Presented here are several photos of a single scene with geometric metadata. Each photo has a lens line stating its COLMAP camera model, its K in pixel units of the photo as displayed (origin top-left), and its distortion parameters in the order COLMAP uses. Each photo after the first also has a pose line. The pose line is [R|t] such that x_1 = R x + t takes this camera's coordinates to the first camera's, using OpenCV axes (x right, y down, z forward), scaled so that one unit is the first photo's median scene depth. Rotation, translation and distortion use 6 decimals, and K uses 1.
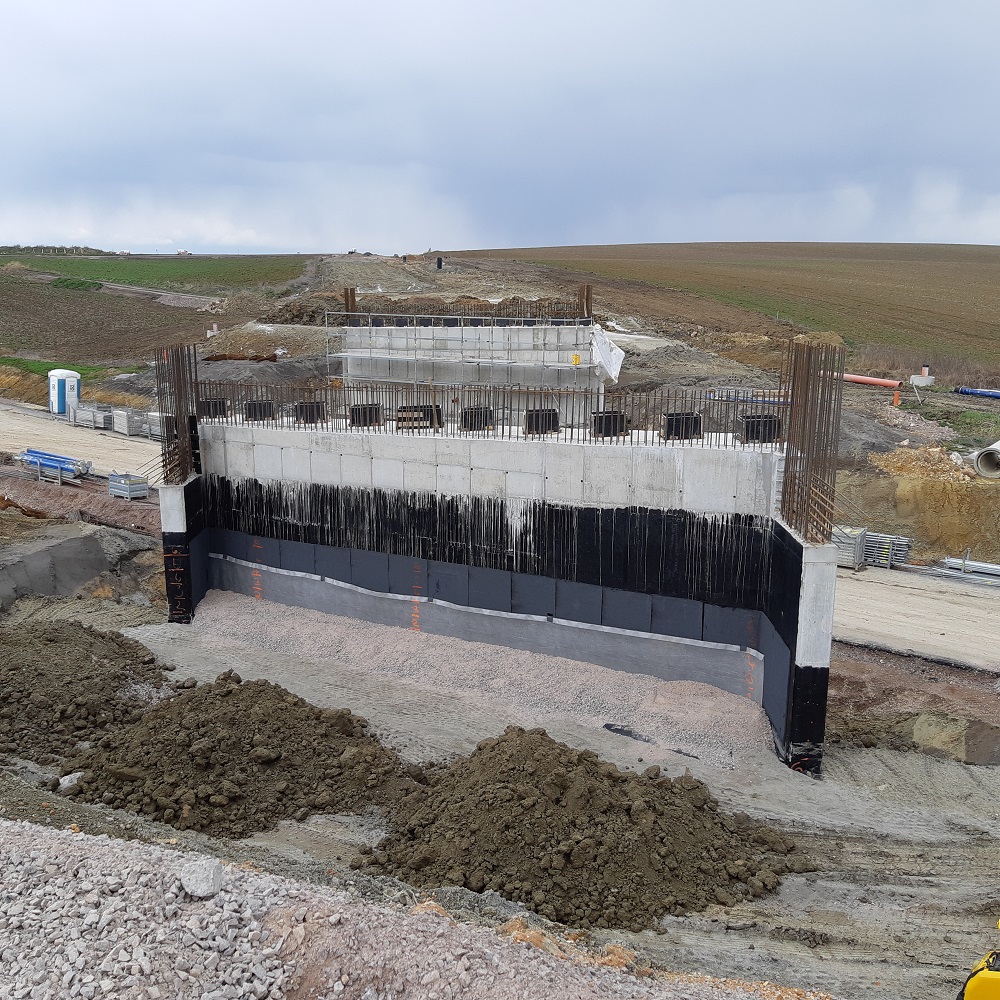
lens RADIAL K [[1014.2, 0, 500.0], [0, 1014.2, 500.0], [0, 0, 1]] dist [0.192900, -0.420152]
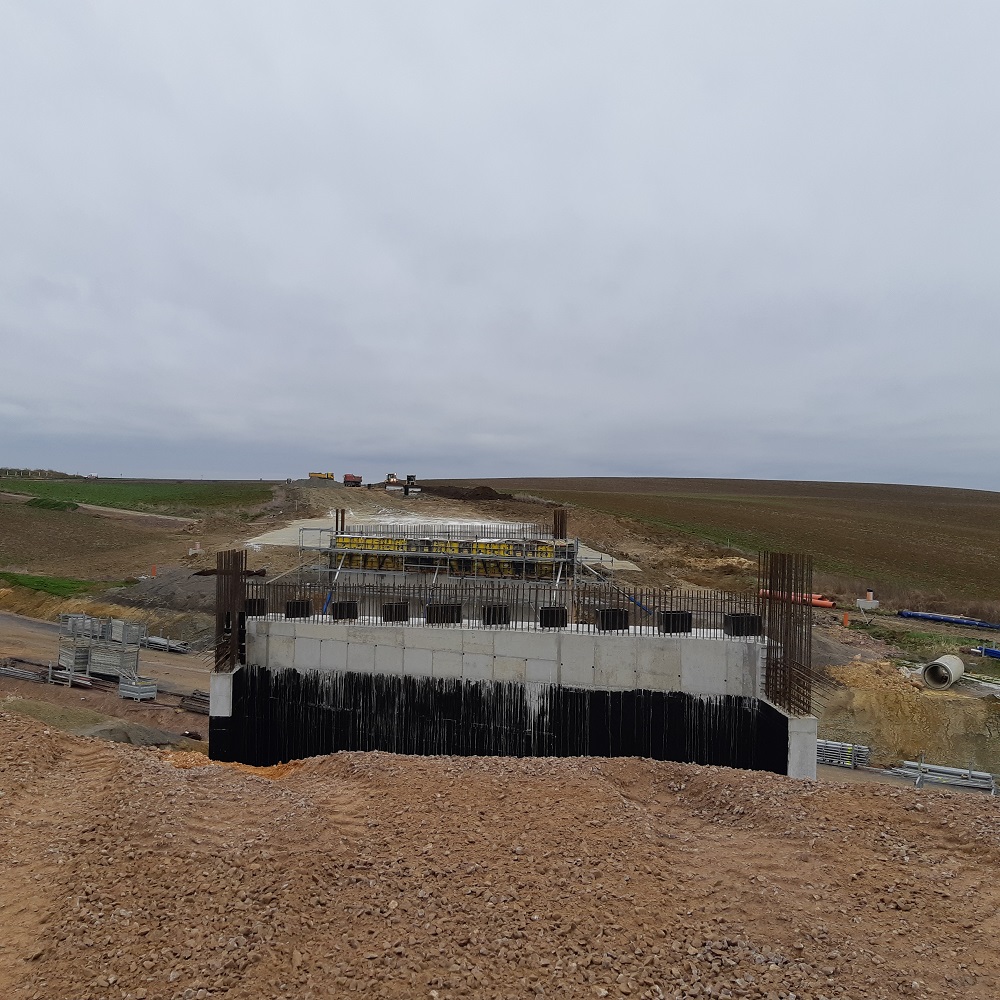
lens RADIAL K [[1014.2, 0, 500.0], [0, 1014.2, 500.0], [0, 0, 1]] dist [0.192900, -0.420152]
pose [[0.998759, 0.020182, 0.045523, -0.076880], [-0.009778, 0.975873, -0.218120, 0.046967], [-0.048827, 0.217404, 0.974860, -0.163334]]
